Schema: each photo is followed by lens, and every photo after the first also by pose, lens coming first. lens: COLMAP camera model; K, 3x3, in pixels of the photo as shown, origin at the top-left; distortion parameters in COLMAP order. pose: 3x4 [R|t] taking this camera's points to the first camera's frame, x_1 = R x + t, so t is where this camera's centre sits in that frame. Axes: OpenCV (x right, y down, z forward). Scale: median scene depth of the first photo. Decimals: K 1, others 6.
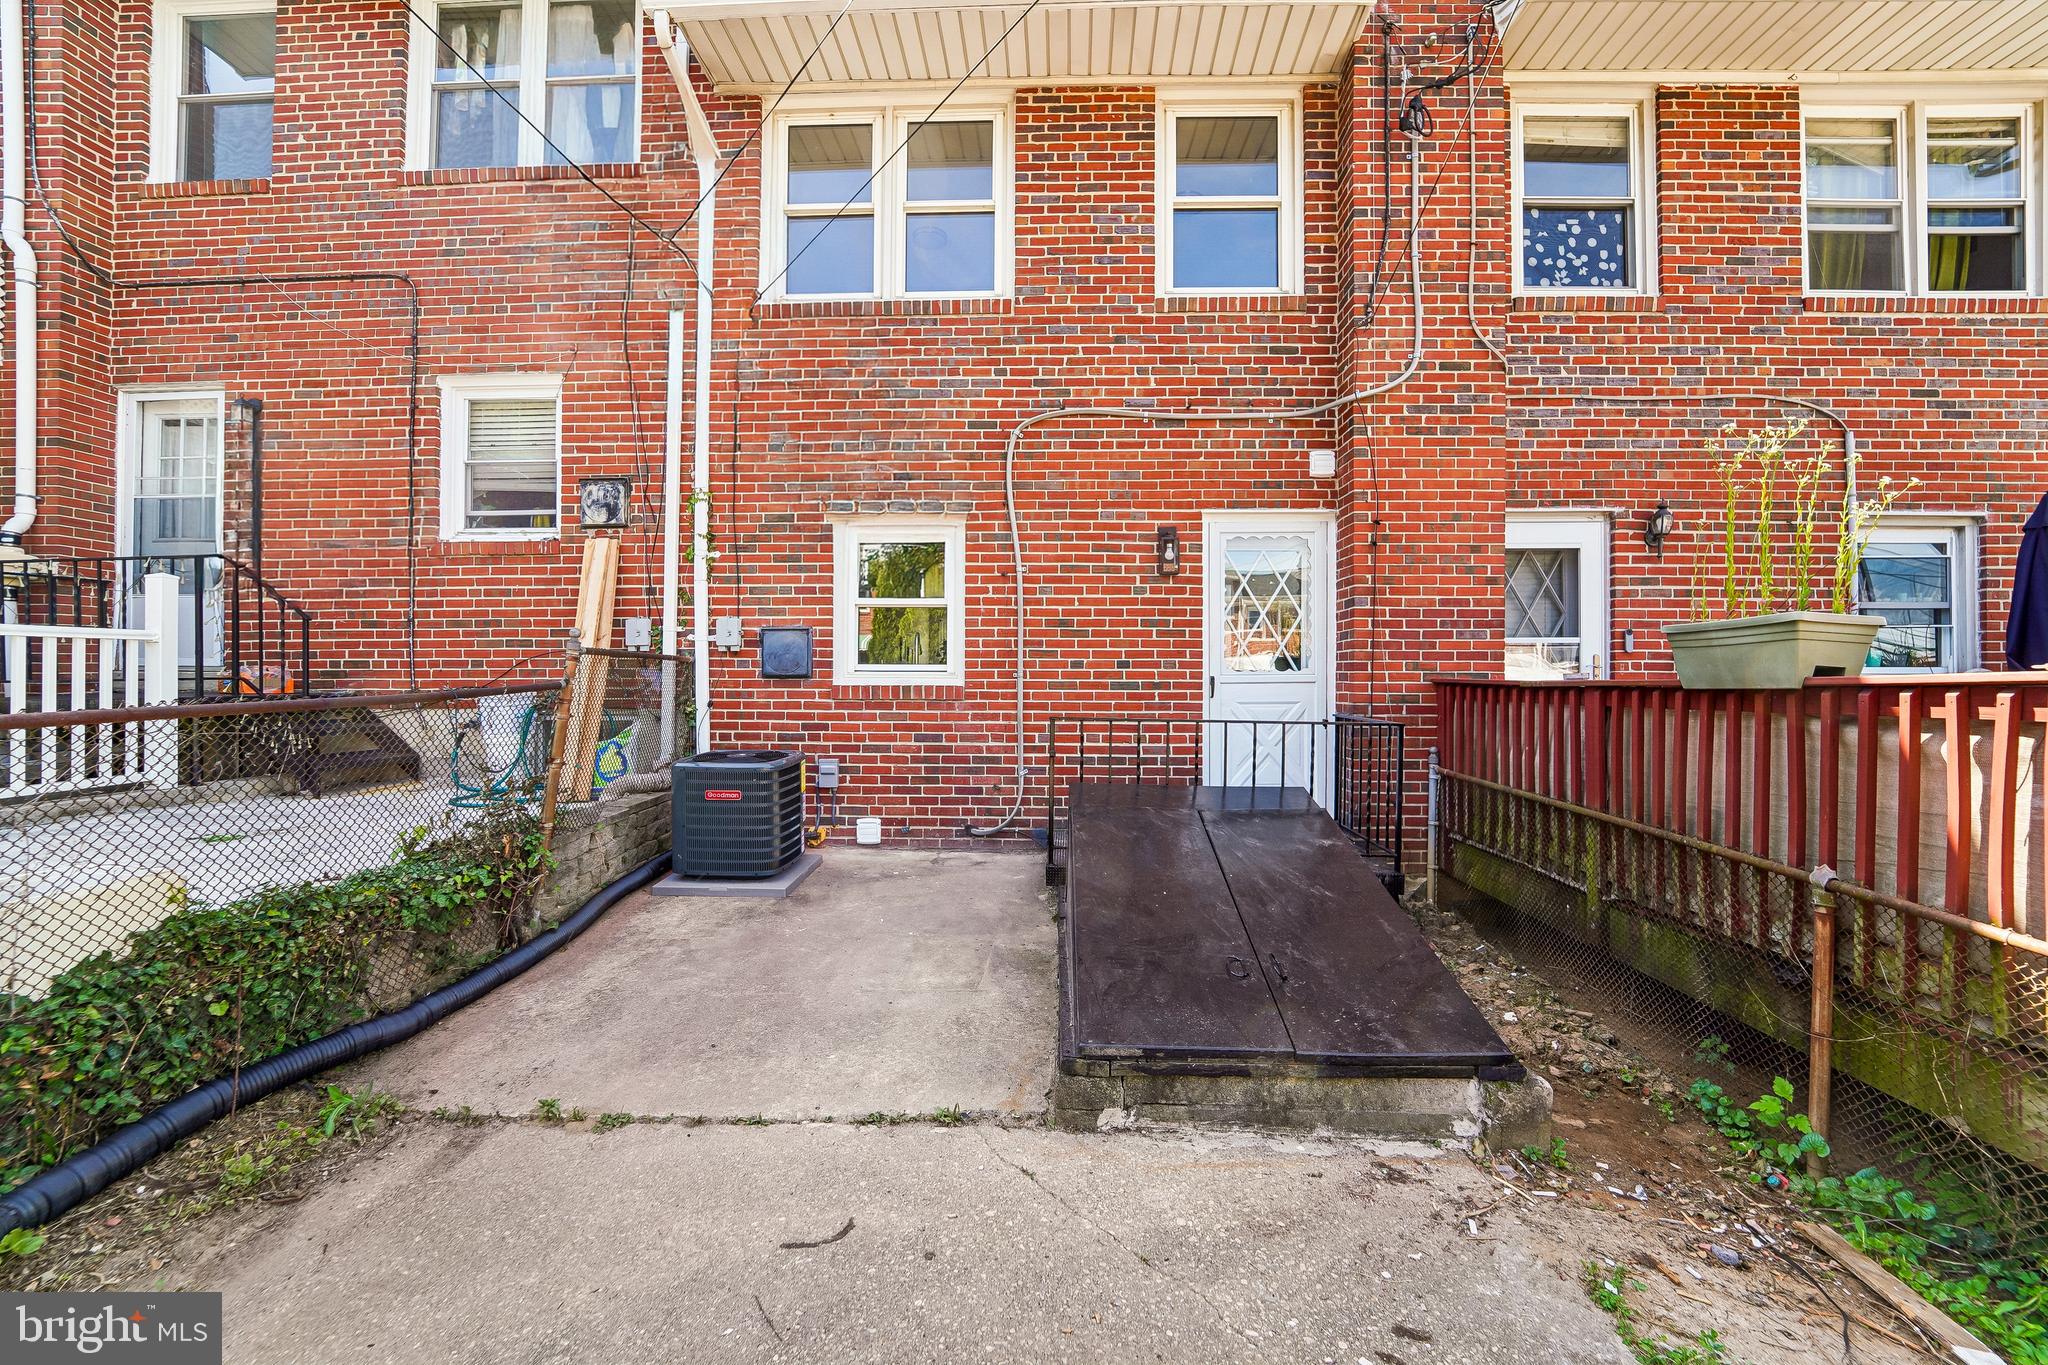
lens RADIAL K [[837.1, 0, 1031.0], [0, 837.1, 679.5], [0, 0, 1]] dist [-0.018009, -0.000105]
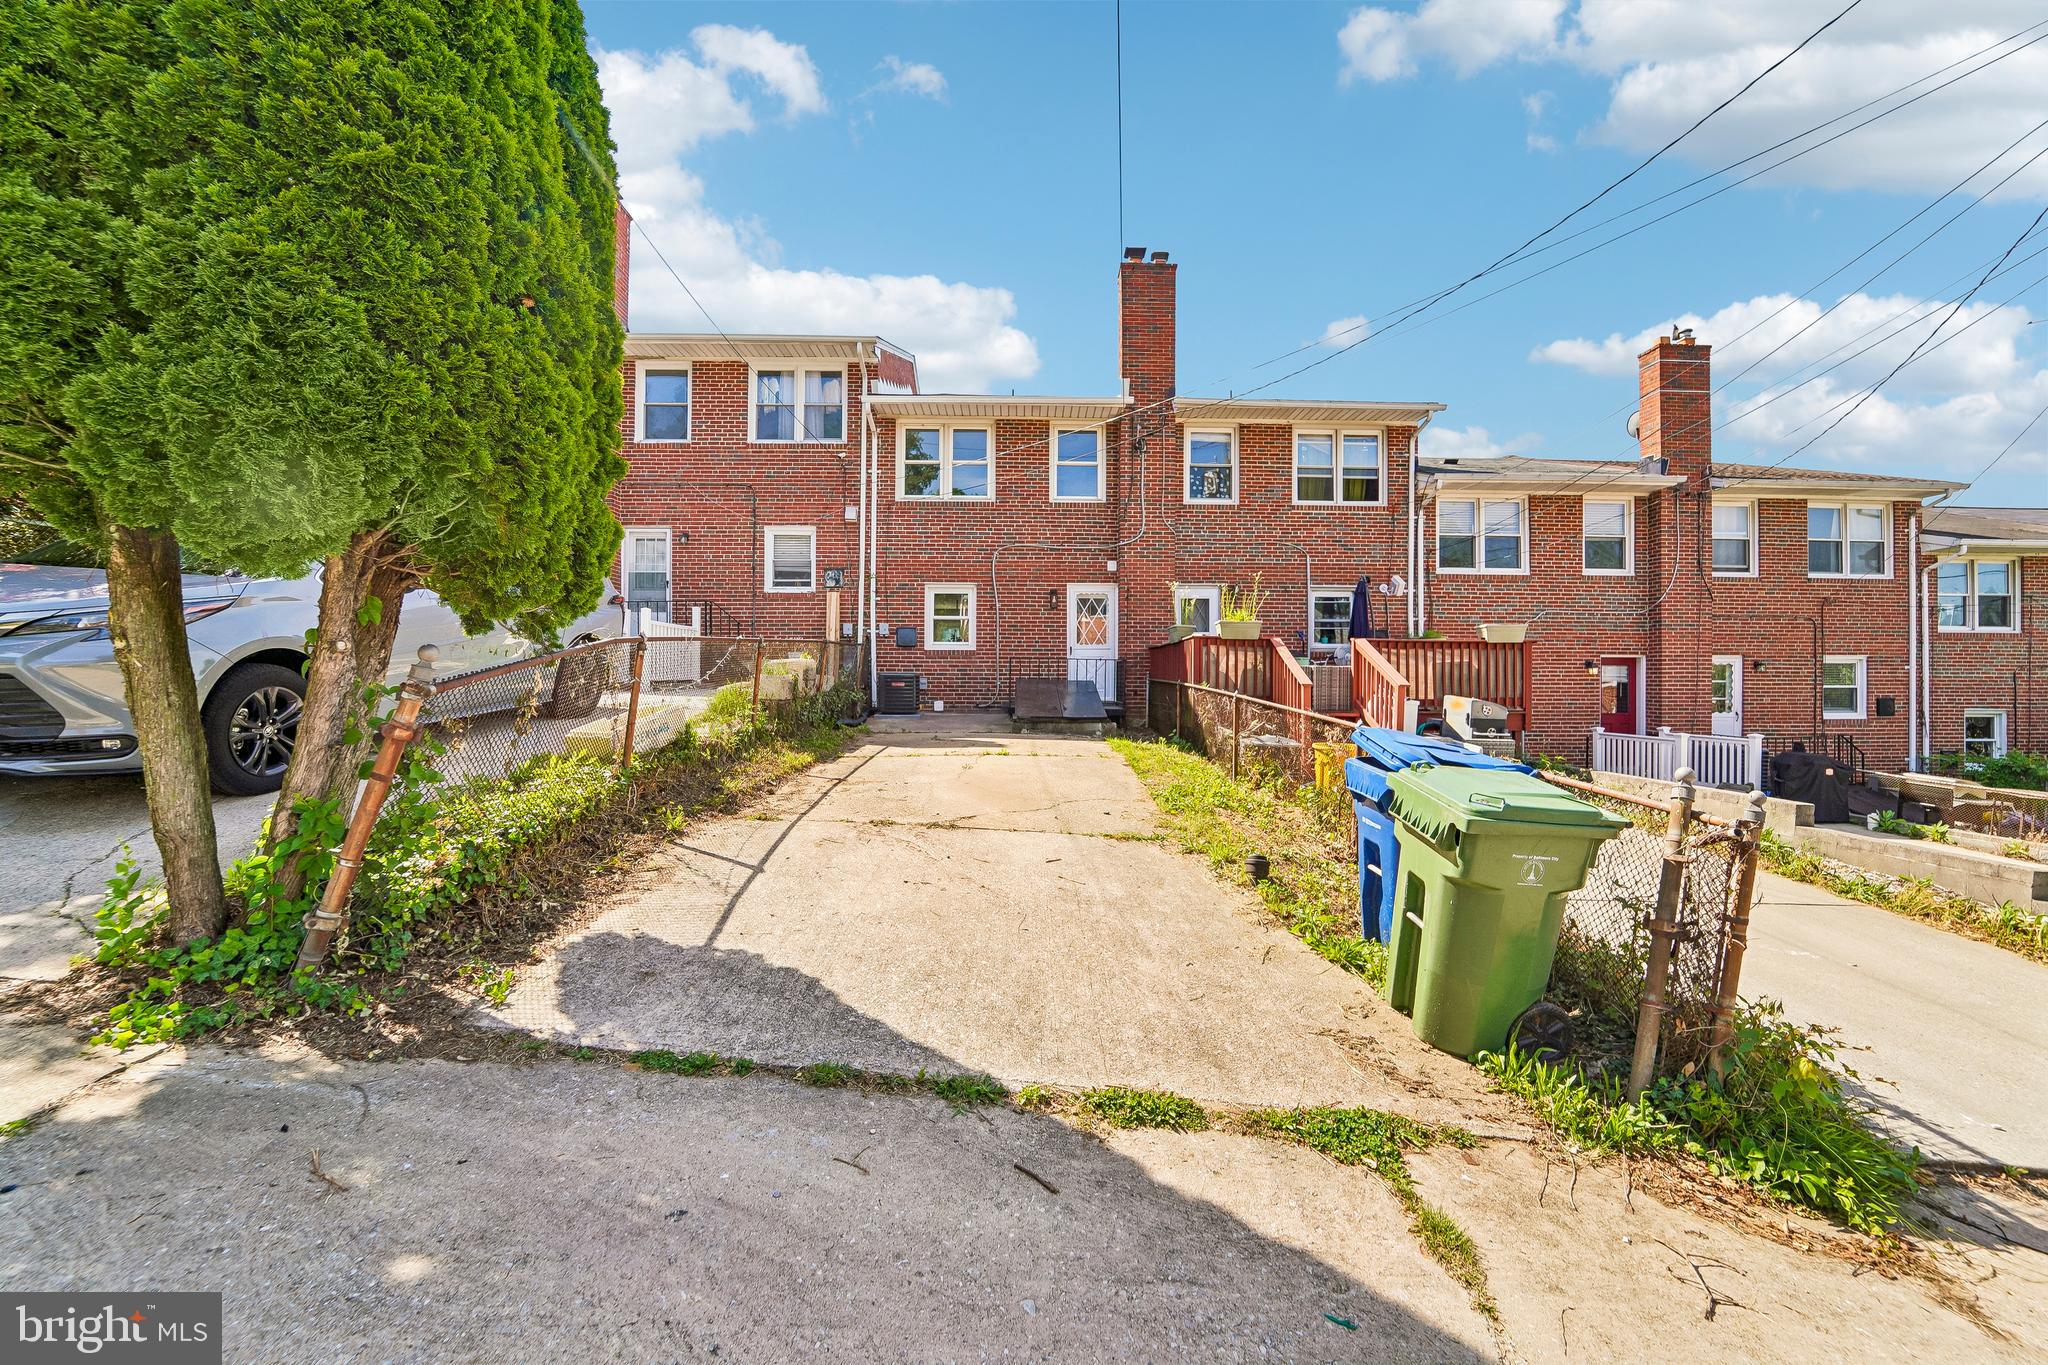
lens RADIAL K [[837.1, 0, 1031.0], [0, 837.1, 679.5], [0, 0, 1]] dist [-0.018009, -0.000105]
pose [[0.998357, 0.001233, 0.057281, -0.056575], [-0.001090, 0.999996, -0.002528, 0.105309], [-0.057284, 0.002462, 0.998355, -1.603800]]
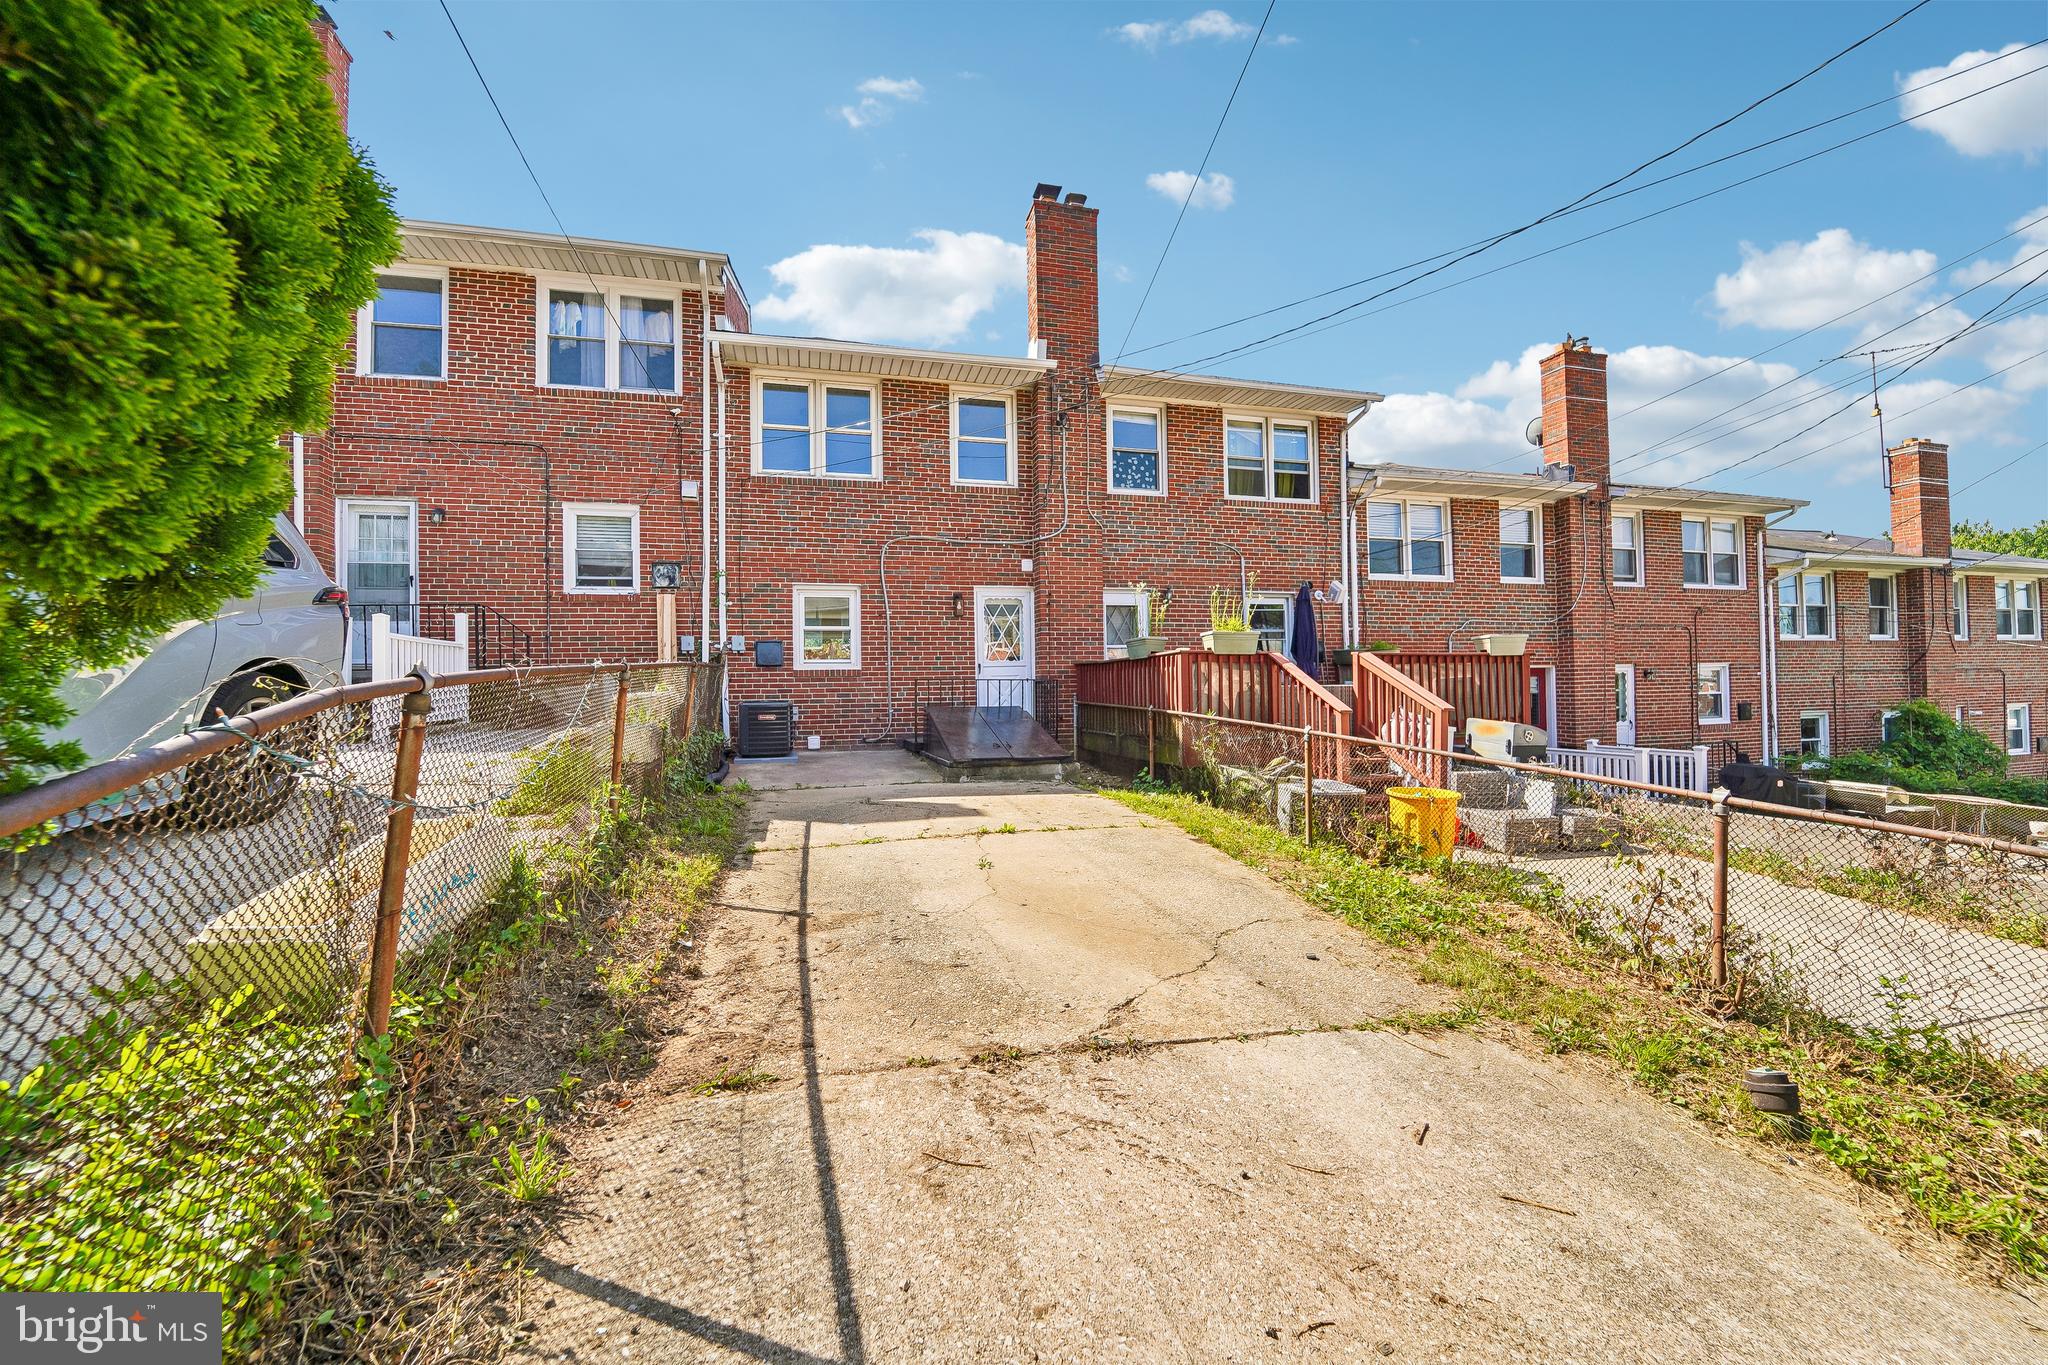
lens RADIAL K [[837.1, 0, 1031.0], [0, 837.1, 679.5], [0, 0, 1]] dist [-0.018009, -0.000105]
pose [[0.954408, -0.014059, 0.298175, -0.292129], [0.018830, 0.999736, -0.013134, 0.066251], [-0.297911, 0.018150, 0.954421, -1.064607]]
